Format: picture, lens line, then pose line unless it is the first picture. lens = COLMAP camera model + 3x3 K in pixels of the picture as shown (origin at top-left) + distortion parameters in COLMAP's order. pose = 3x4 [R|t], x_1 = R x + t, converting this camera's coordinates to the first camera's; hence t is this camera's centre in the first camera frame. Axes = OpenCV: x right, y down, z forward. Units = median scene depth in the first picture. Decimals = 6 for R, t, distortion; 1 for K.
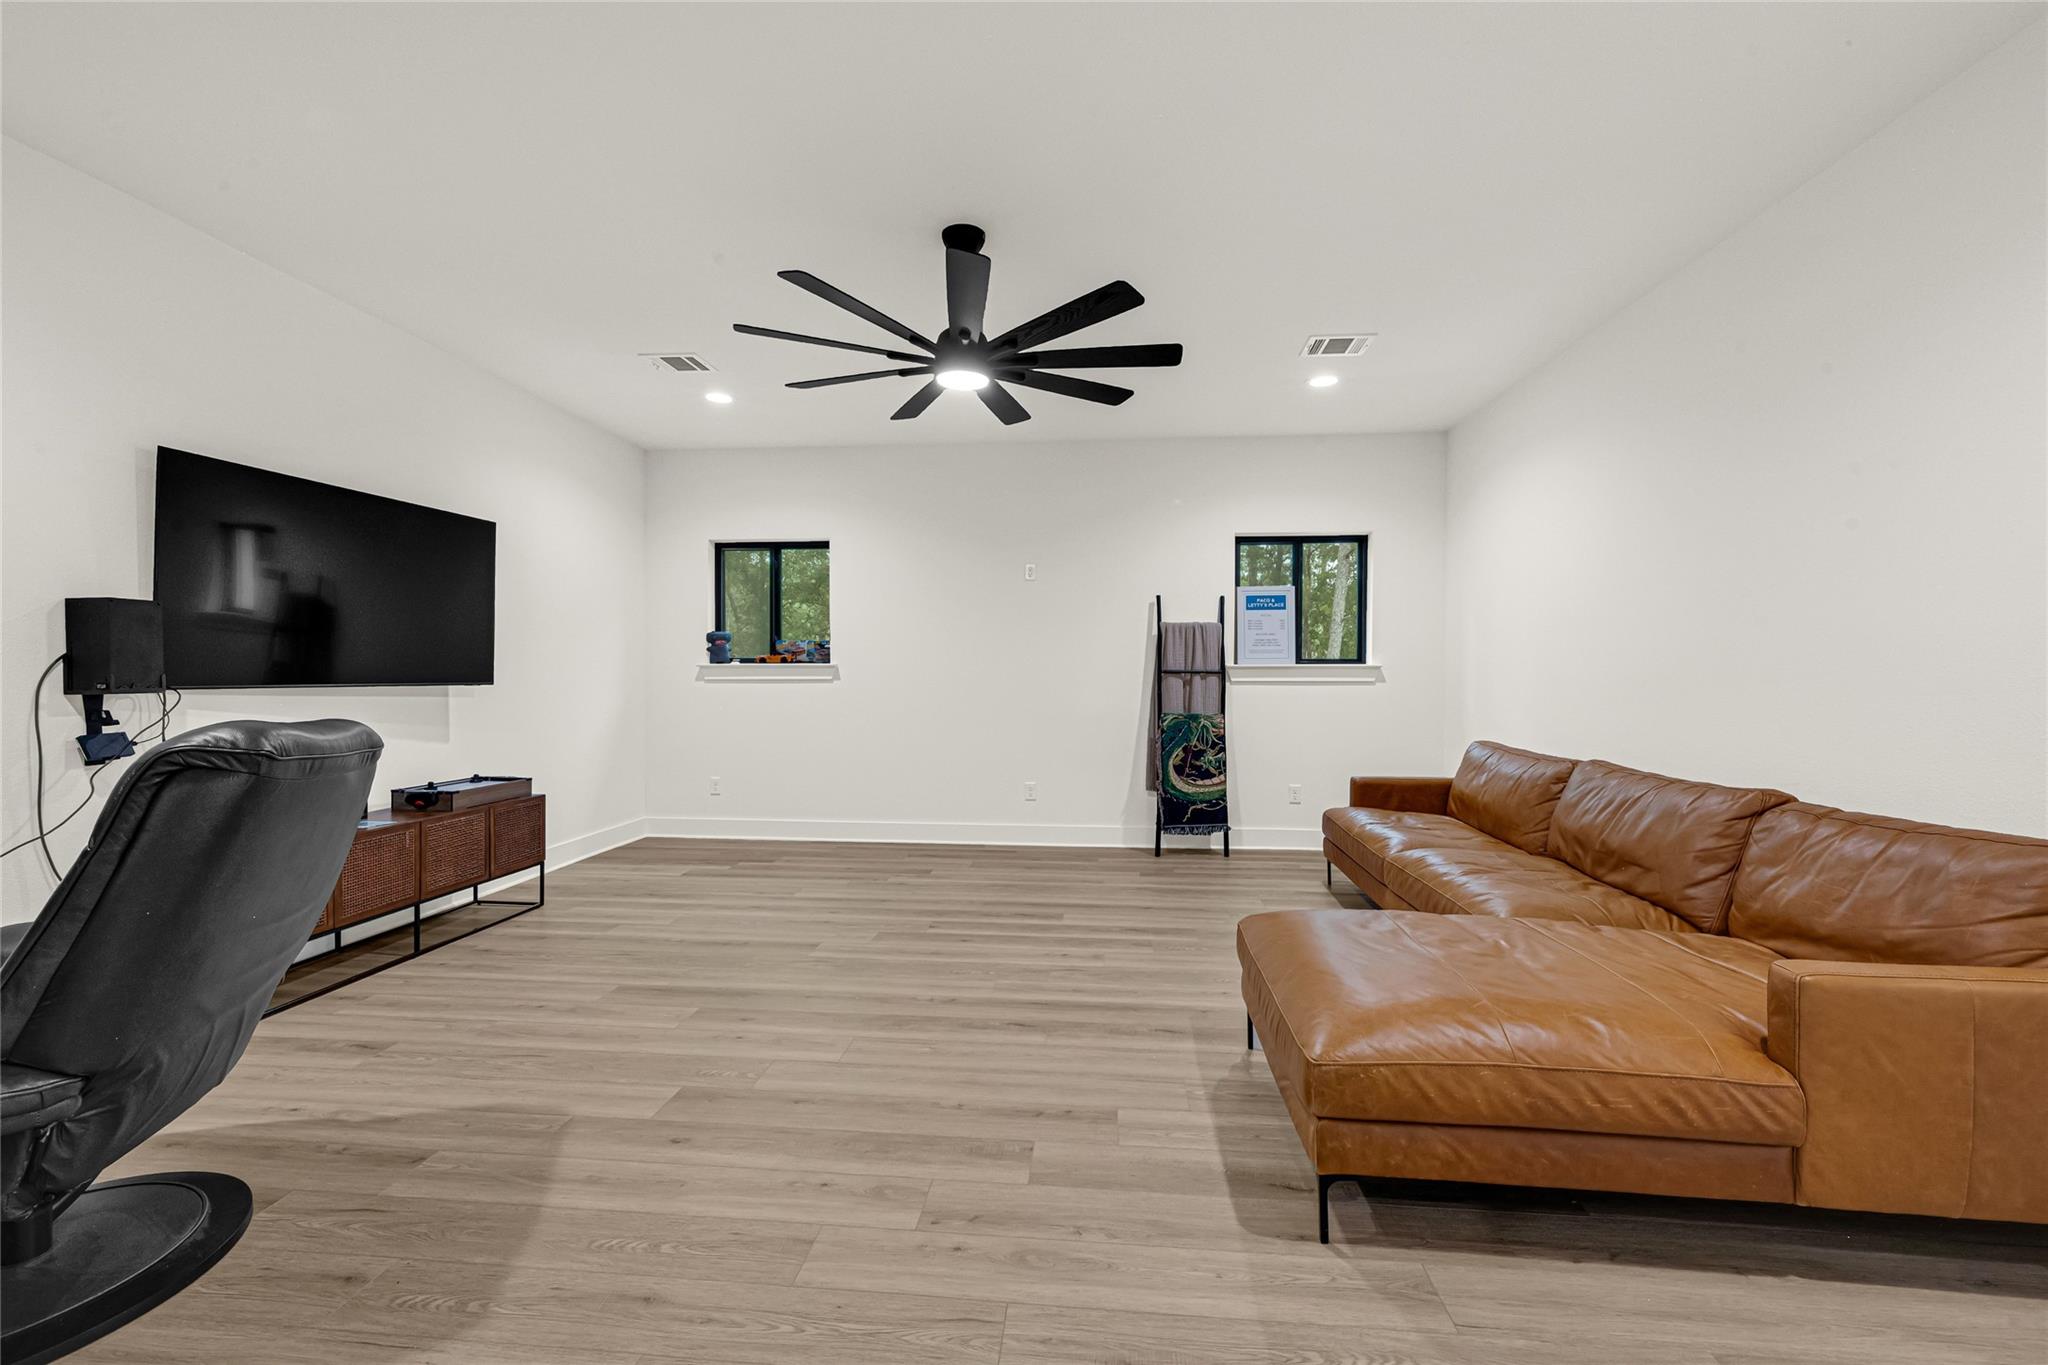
lens RADIAL K [[832.2, 0, 1027.8], [0, 832.2, 683.6], [0, 0, 1]] dist [-0.000729, -0.000357]
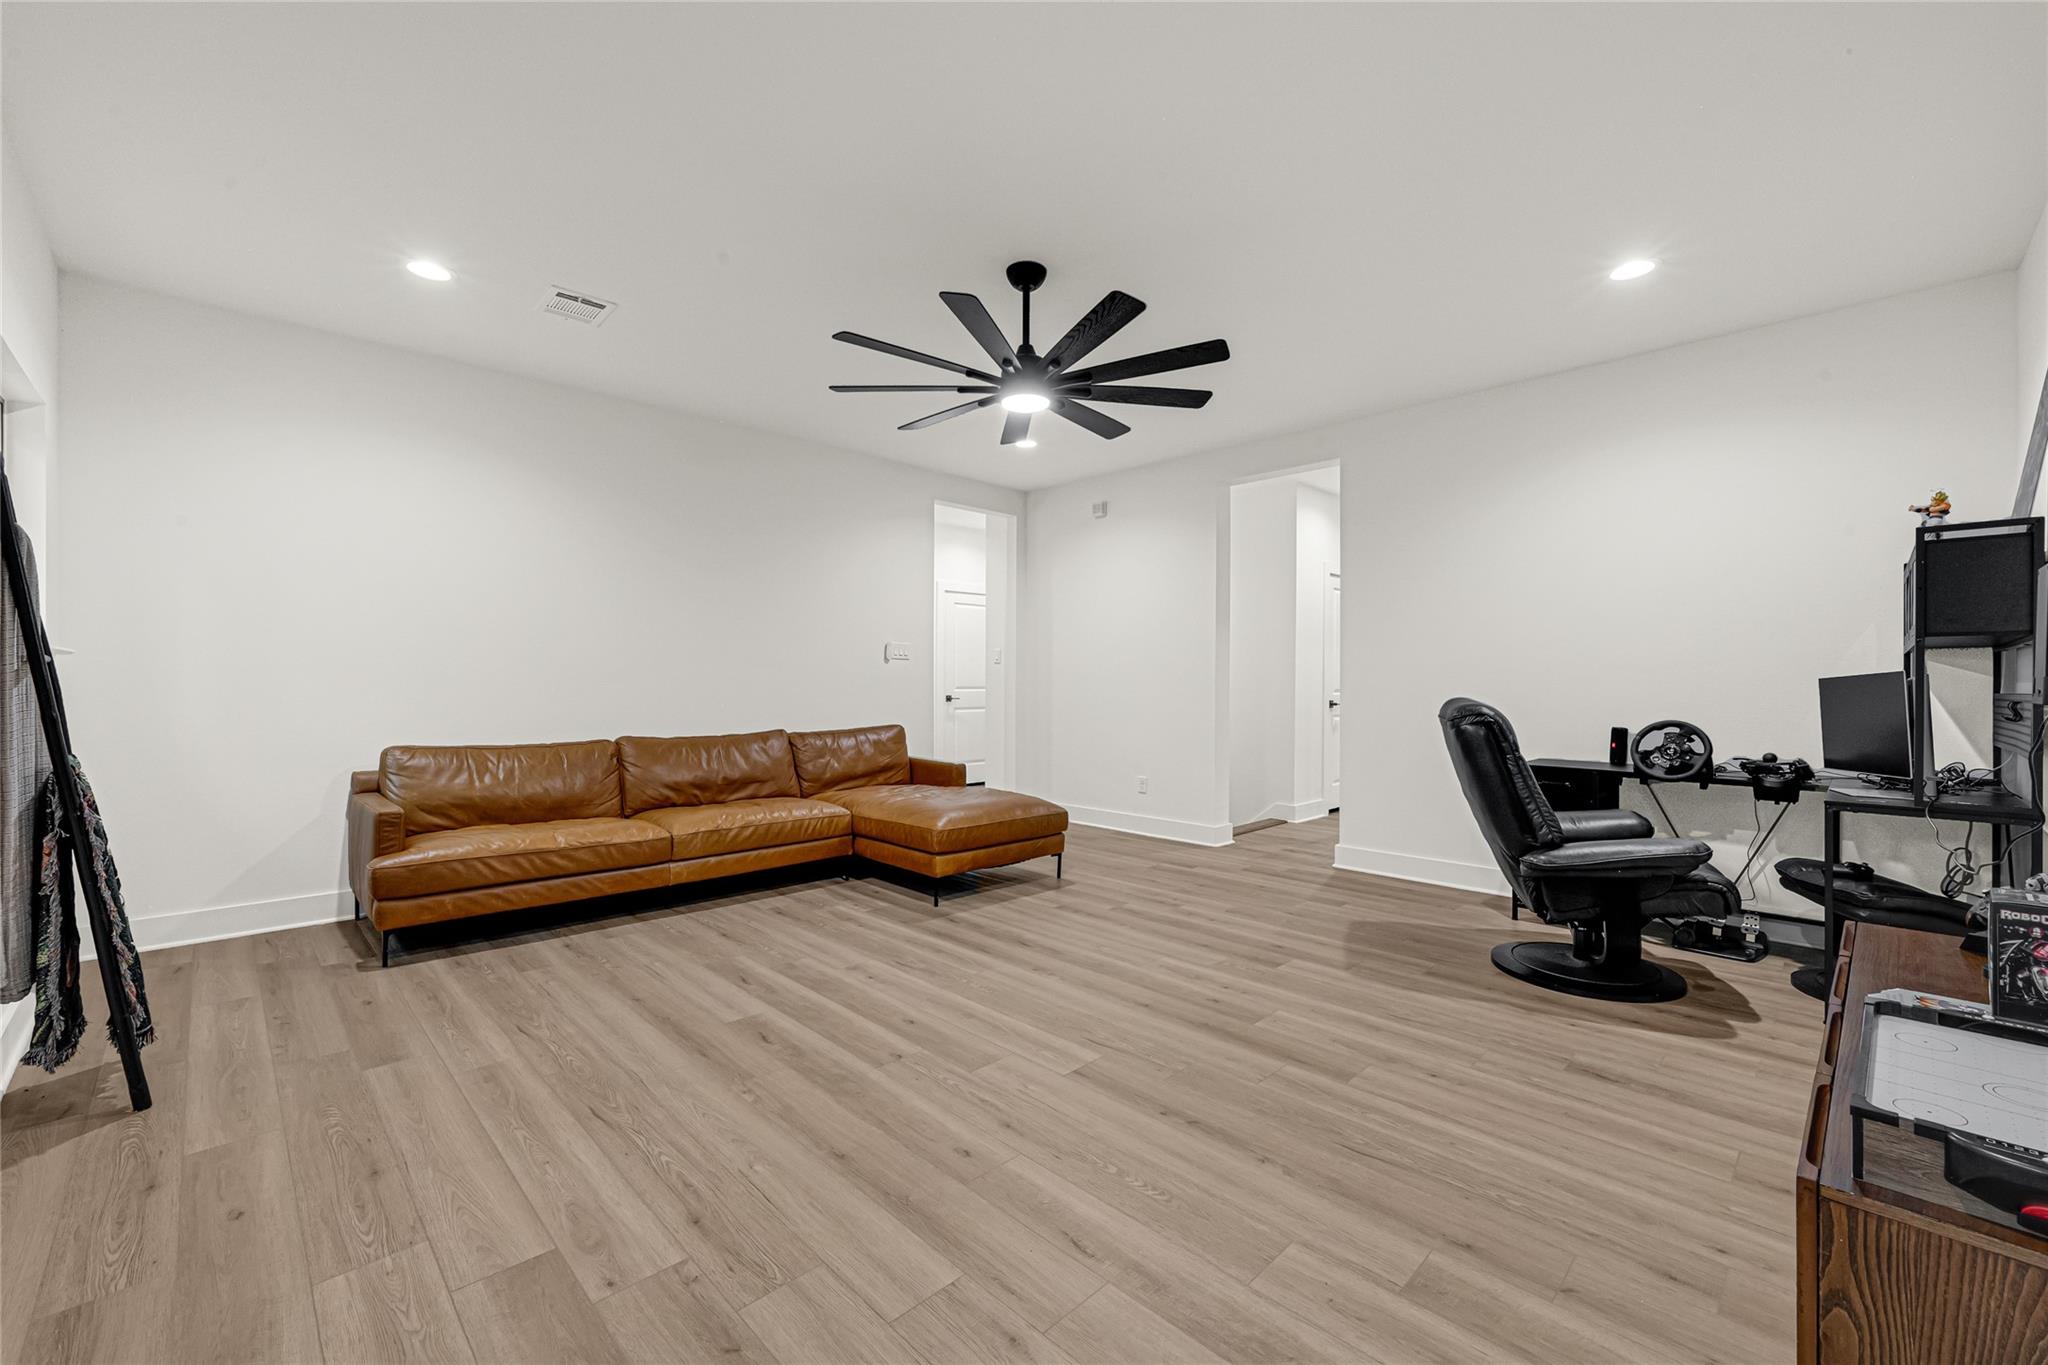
lens RADIAL K [[832.2, 0, 1031.0], [0, 832.2, 679.0], [0, 0, 1]] dist [-0.000729, -0.000357]
pose [[-0.765096, -0.004142, 0.643903, -0.837304], [-0.000214, 0.999981, 0.006177, -0.010312], [-0.643916, 0.004588, -0.765083, 1.951553]]
